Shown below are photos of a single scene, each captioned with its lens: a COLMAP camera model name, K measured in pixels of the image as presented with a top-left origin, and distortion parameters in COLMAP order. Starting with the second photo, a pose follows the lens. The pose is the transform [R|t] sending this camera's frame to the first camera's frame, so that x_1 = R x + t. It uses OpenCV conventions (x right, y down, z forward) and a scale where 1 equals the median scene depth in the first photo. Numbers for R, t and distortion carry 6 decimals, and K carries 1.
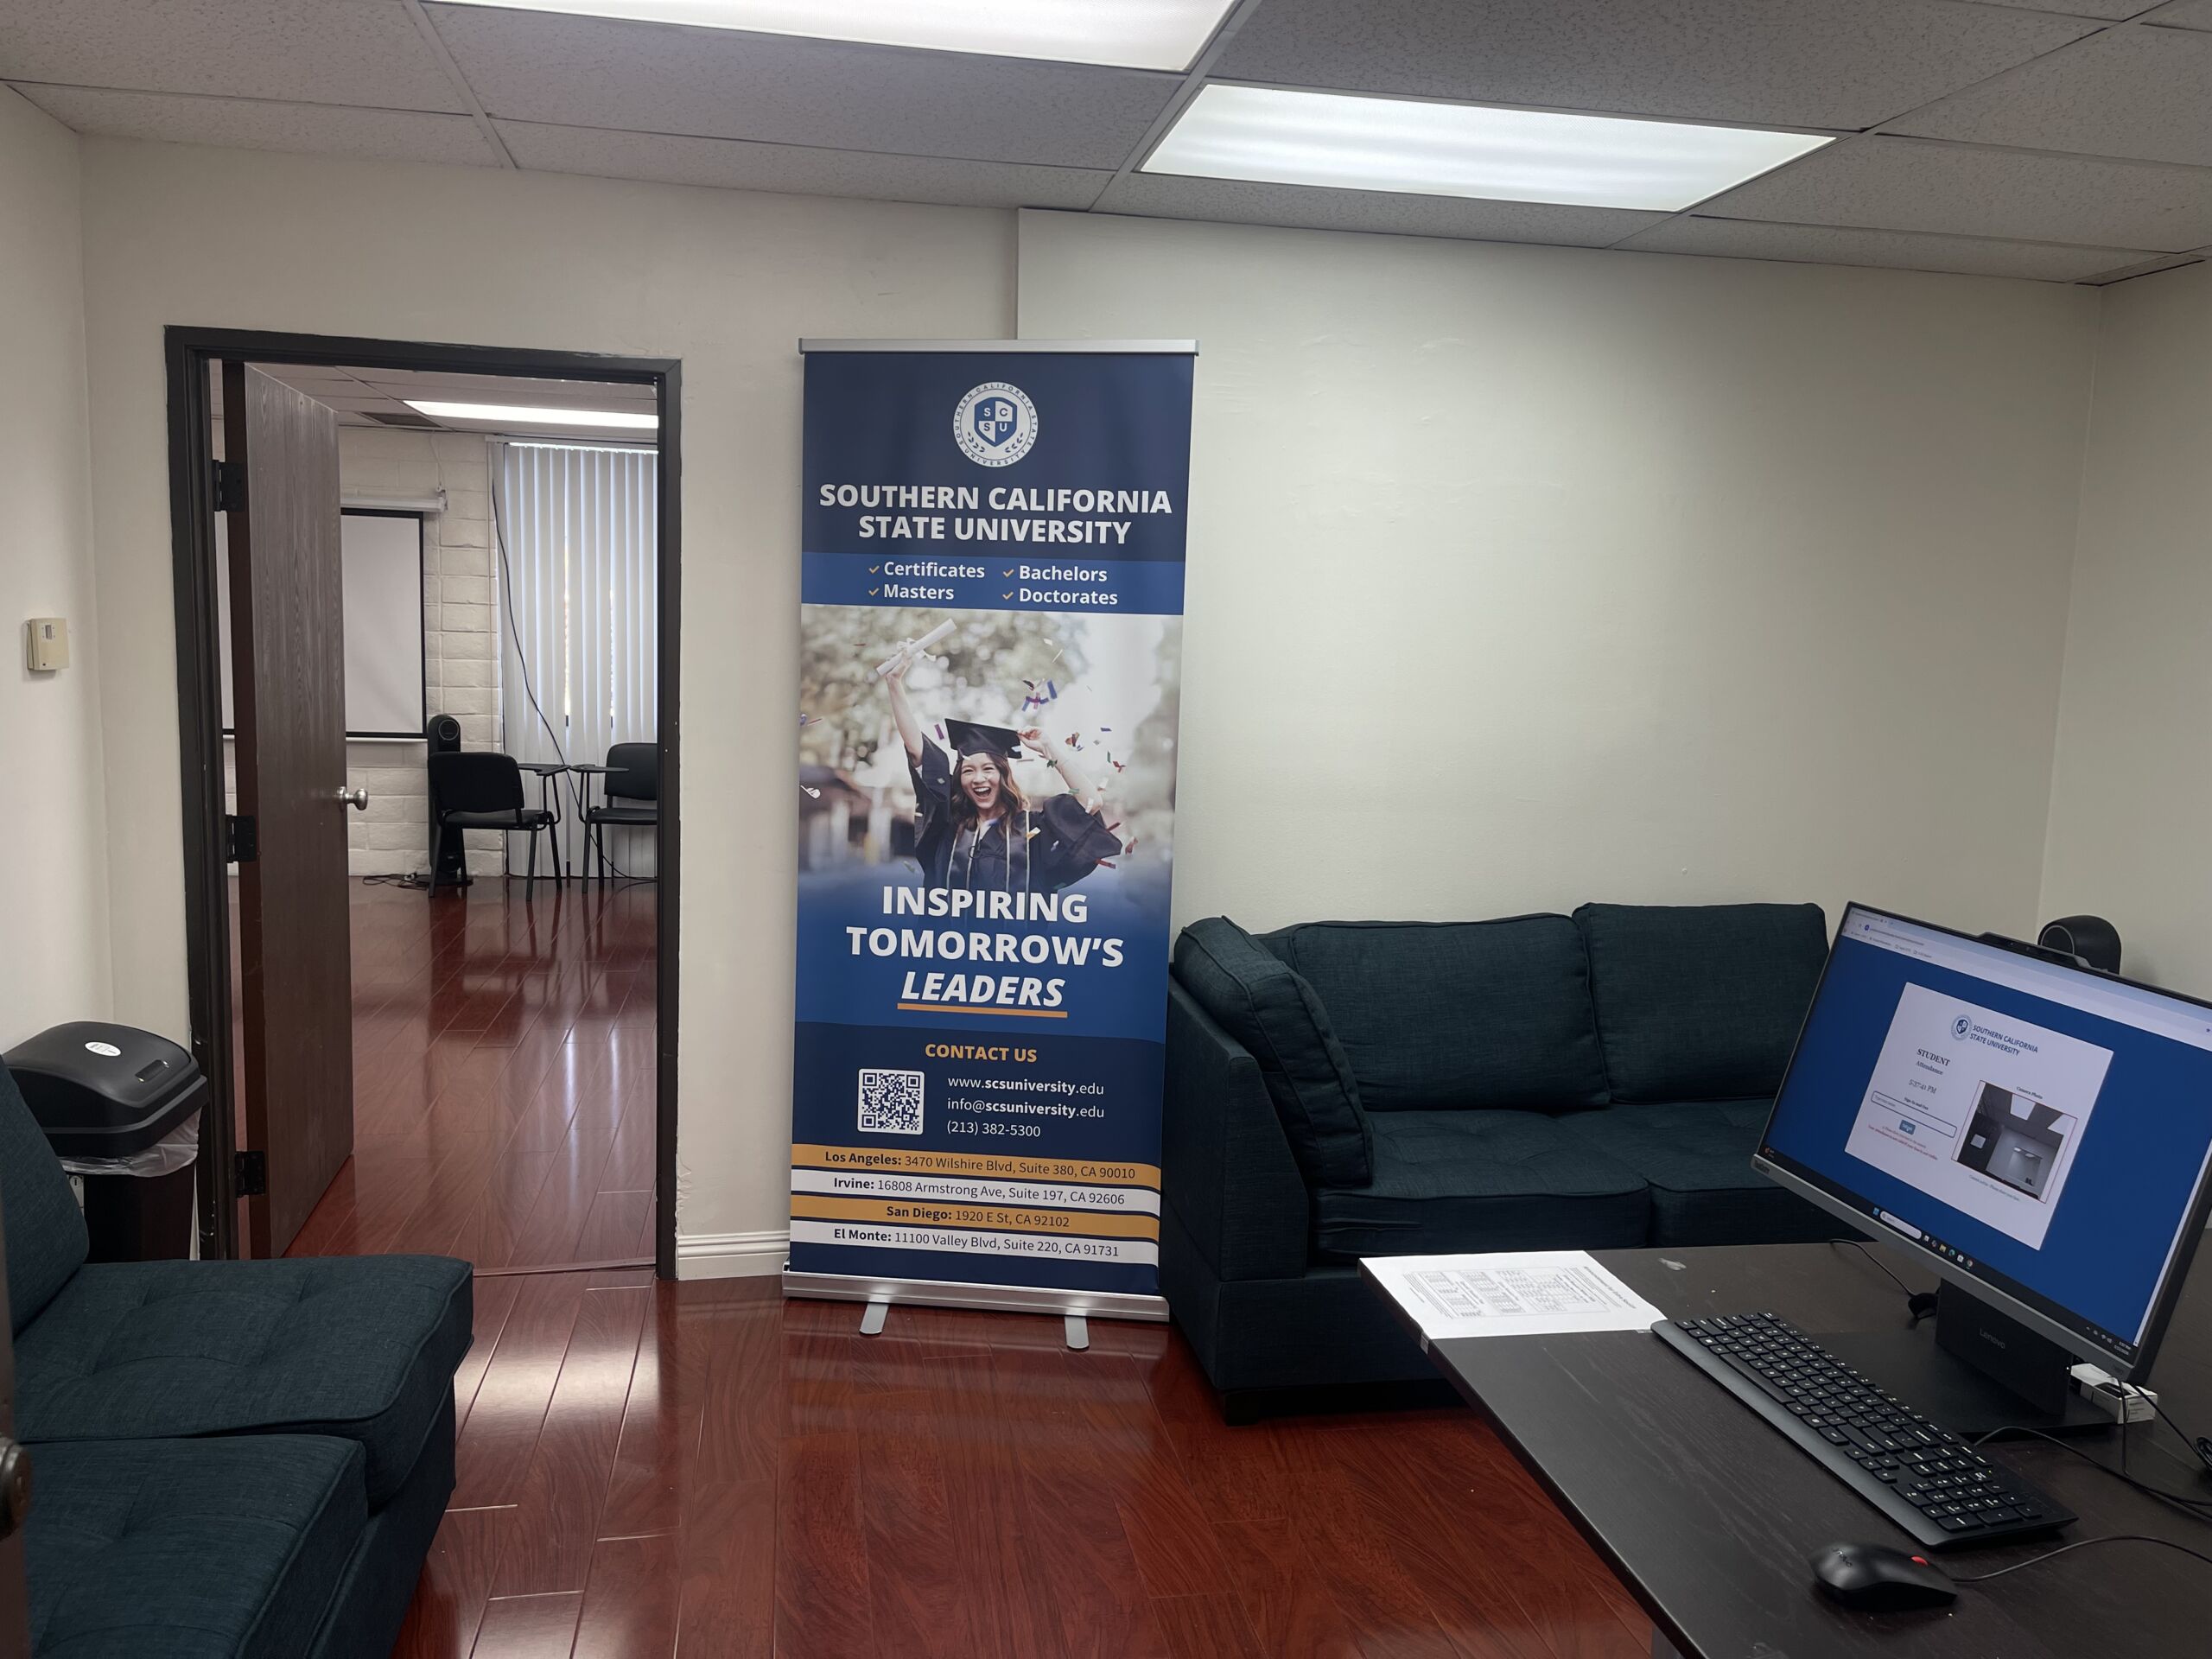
lens RADIAL K [[1683.5, 0, 1107.7], [0, 1683.5, 835.8], [0, 0, 1]] dist [0.055423, -0.059285]
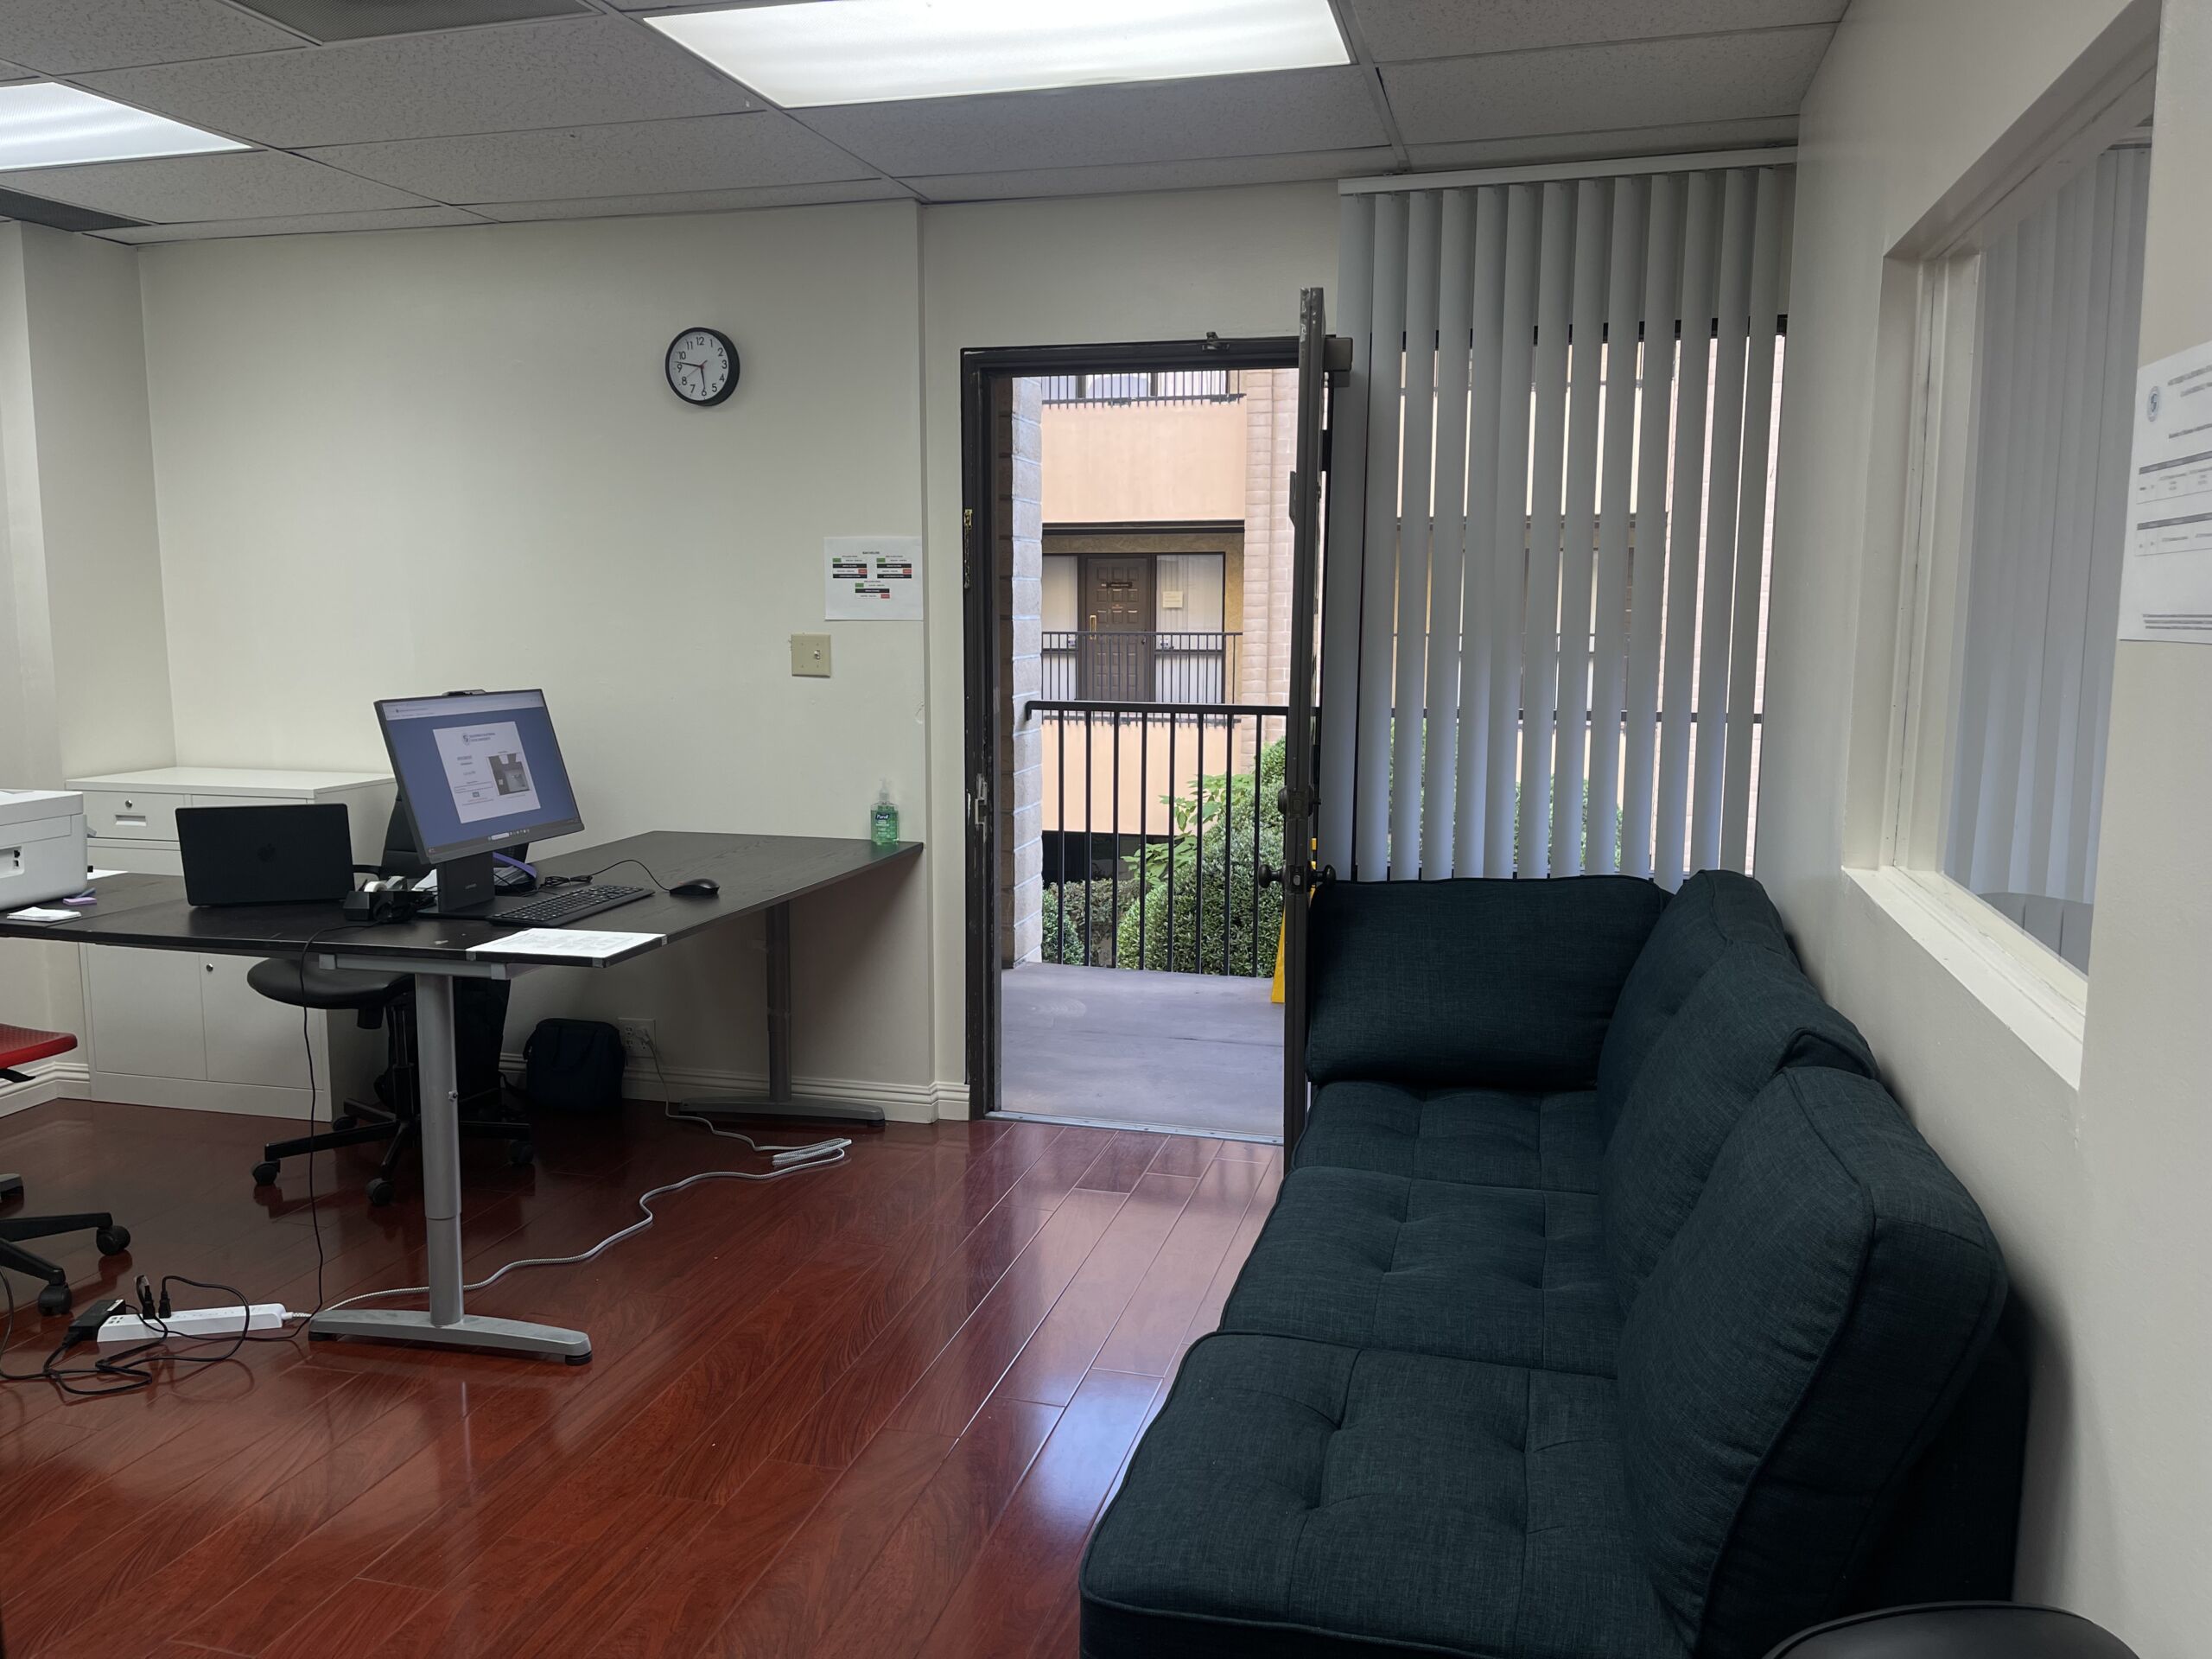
lens RADIAL K [[1683.5, 0, 1103.8], [0, 1683.5, 827.9], [0, 0, 1]] dist [0.055423, -0.059285]
pose [[-0.906489, -0.087617, 0.413038, -1.066011], [0.023733, 0.966113, 0.257026, -0.295995], [-0.421561, 0.242794, -0.873692, 2.562932]]
